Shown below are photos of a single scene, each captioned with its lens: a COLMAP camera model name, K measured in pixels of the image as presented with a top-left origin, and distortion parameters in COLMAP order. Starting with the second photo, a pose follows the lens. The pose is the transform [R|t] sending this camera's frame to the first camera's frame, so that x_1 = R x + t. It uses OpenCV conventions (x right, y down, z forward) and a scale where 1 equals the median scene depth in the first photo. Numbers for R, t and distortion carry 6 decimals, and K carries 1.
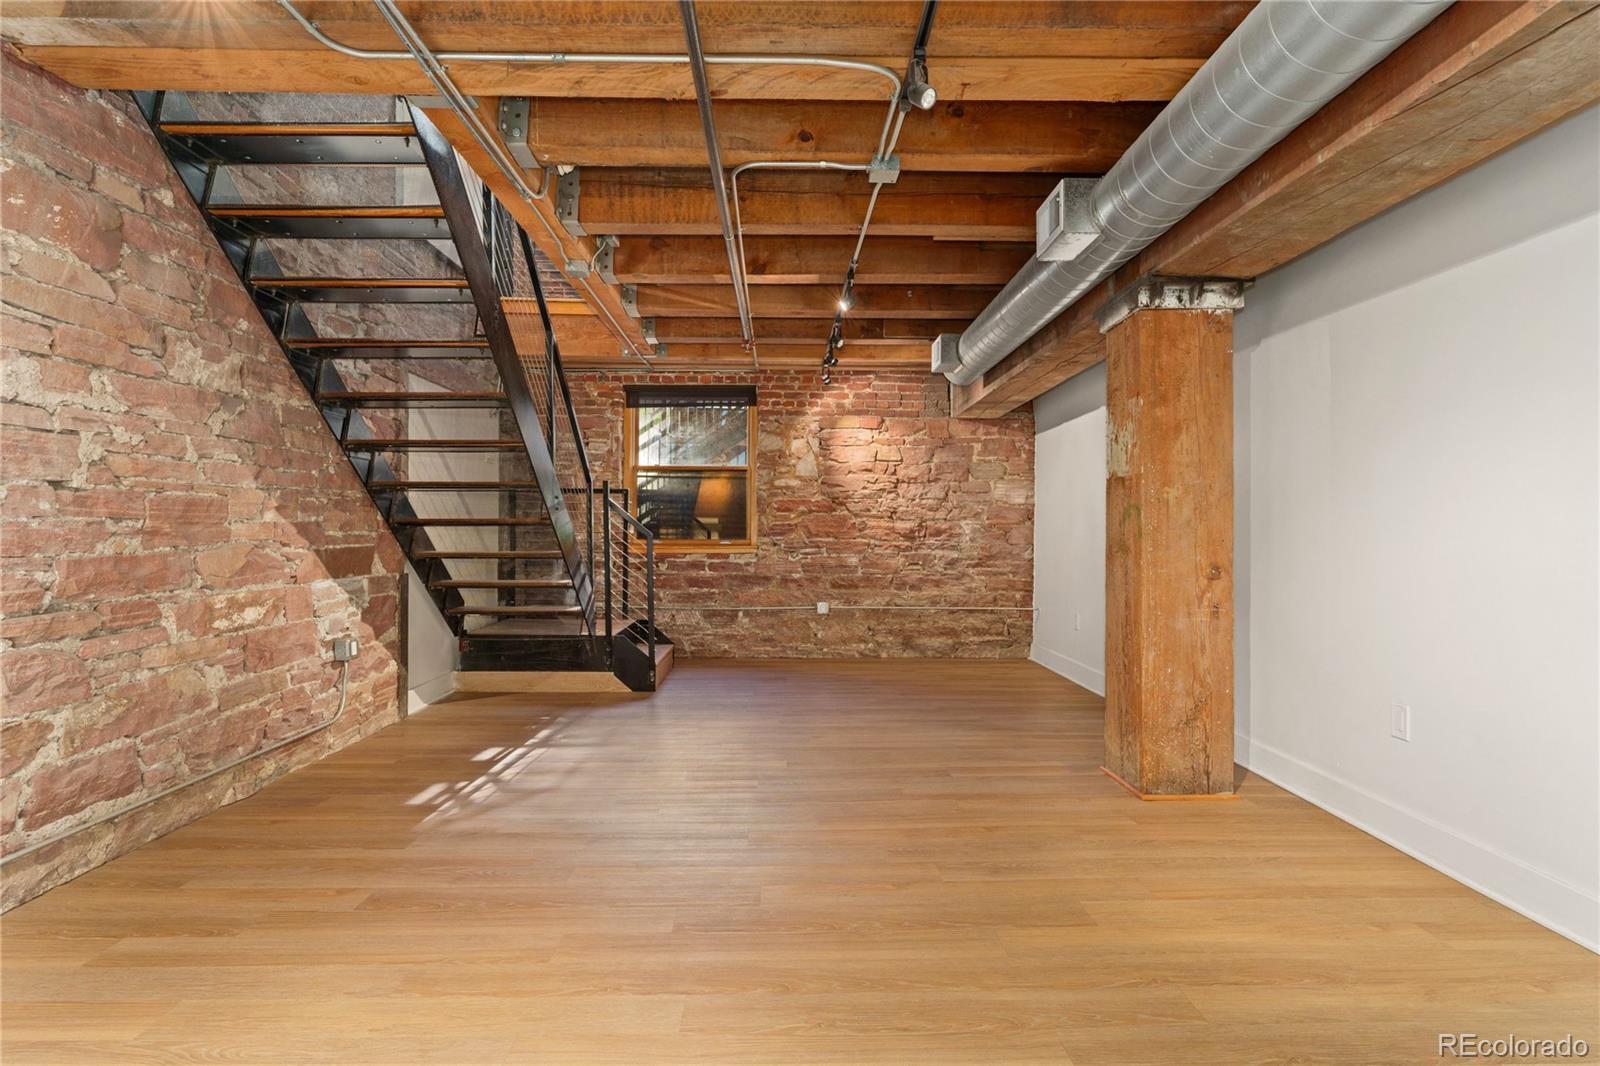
lens RADIAL K [[775.5, 0, 793.5], [0, 775.5, 533.3], [0, 0, 1]] dist [-0.001669, 0.000143]
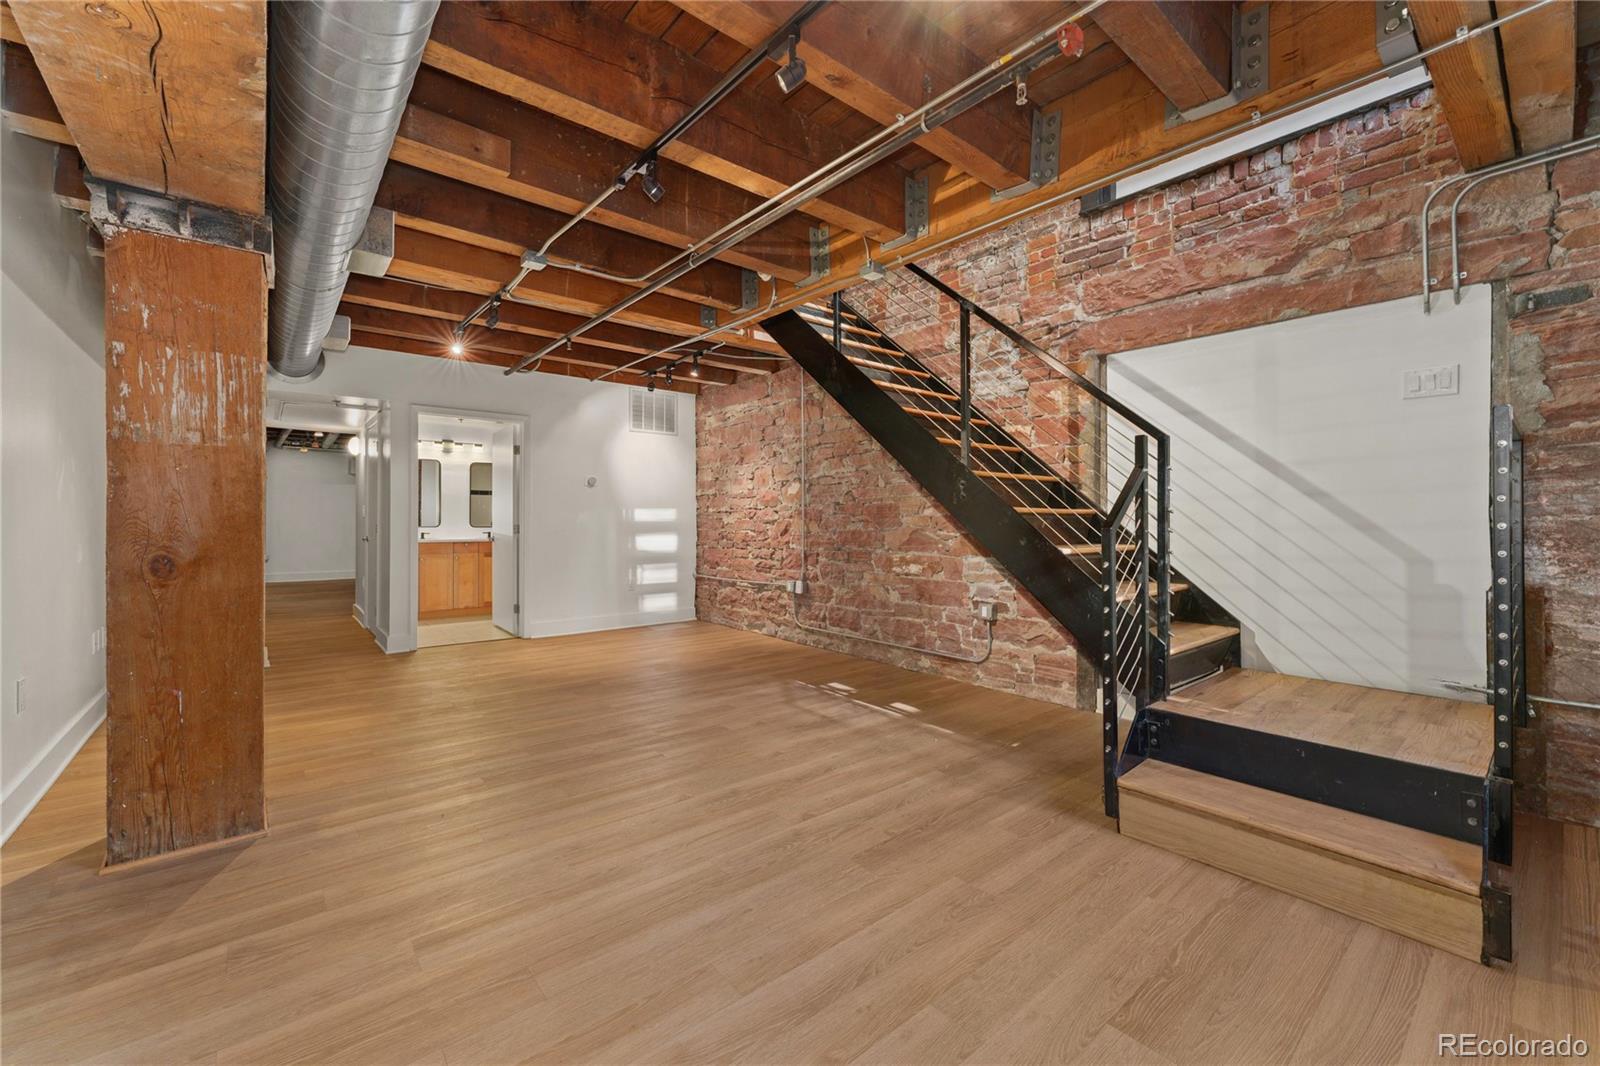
lens RADIAL K [[643.6, 0, 796.2], [0, 643.6, 525.9], [0, 0, 1]] dist [0.000322, 0.000093]
pose [[-0.780069, 0.002975, -0.625687, 0.470030], [-0.005487, 0.999918, 0.011596, -0.007702], [0.625670, 0.012478, -0.779988, 2.202097]]
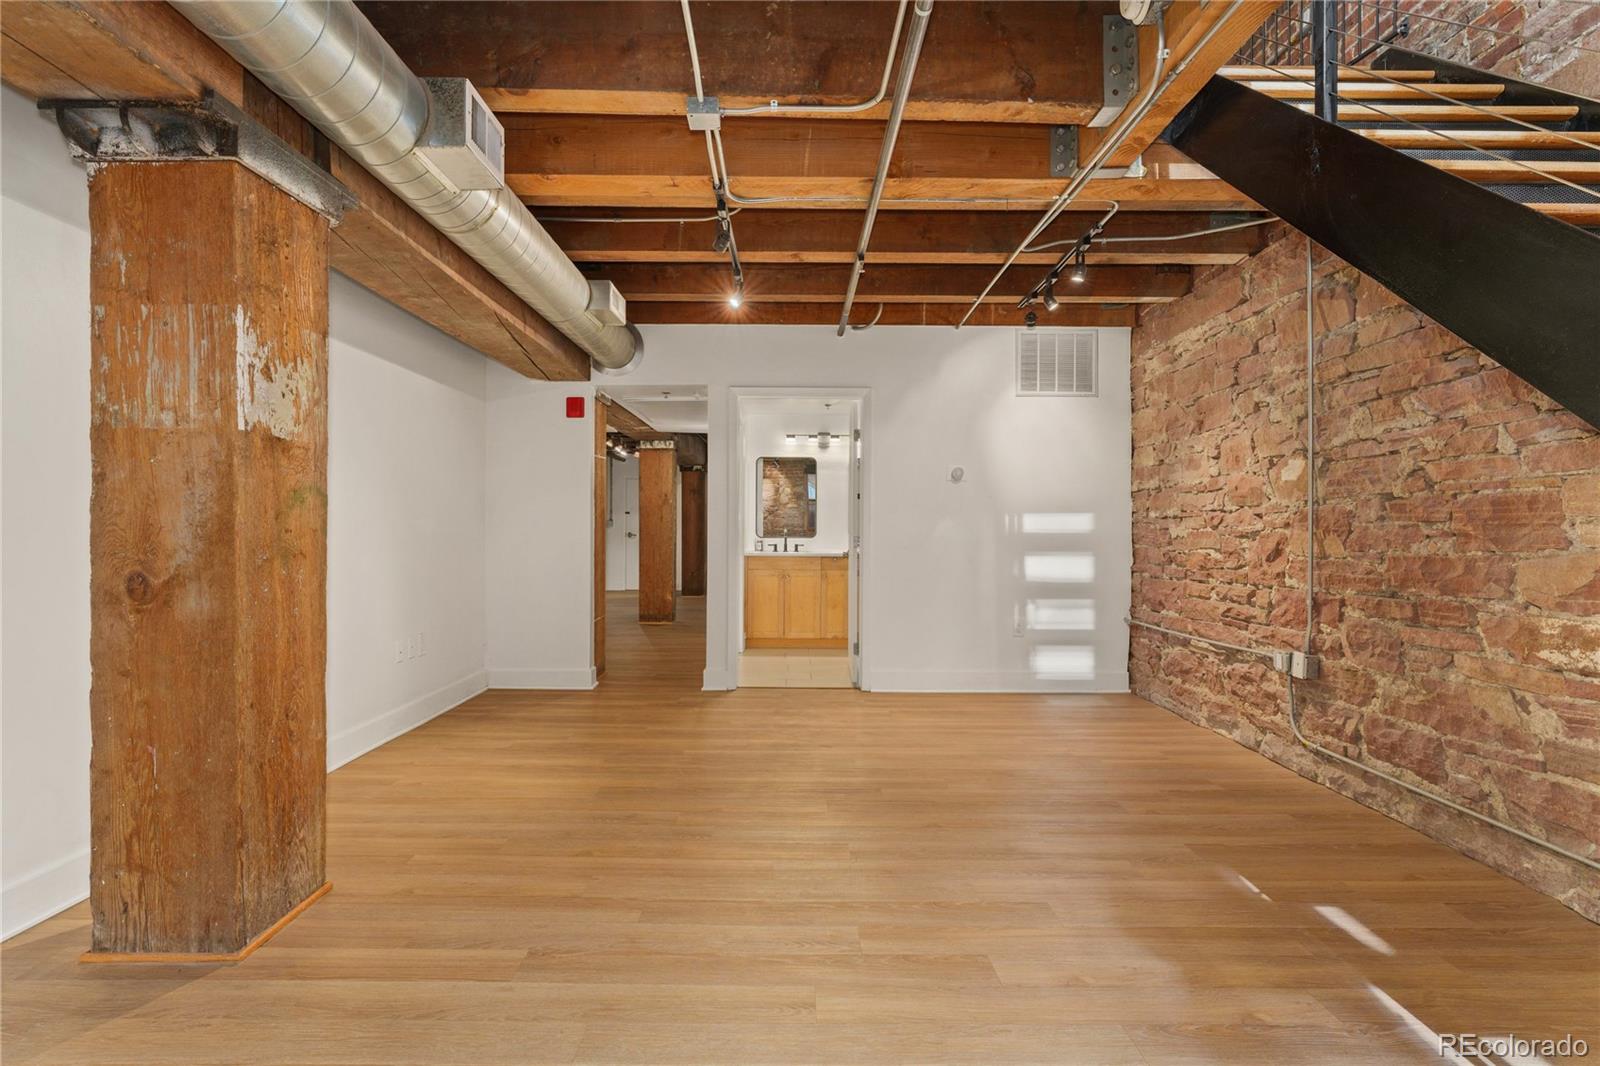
lens RADIAL K [[775.5, 0, 793.5], [0, 775.5, 533.3], [0, 0, 1]] dist [-0.001669, 0.000143]
pose [[-0.999920, -0.007058, 0.010456, 0.002397], [-0.006947, 0.999920, 0.010606, -0.007584], [-0.010530, 0.010533, -0.999889, 1.875273]]
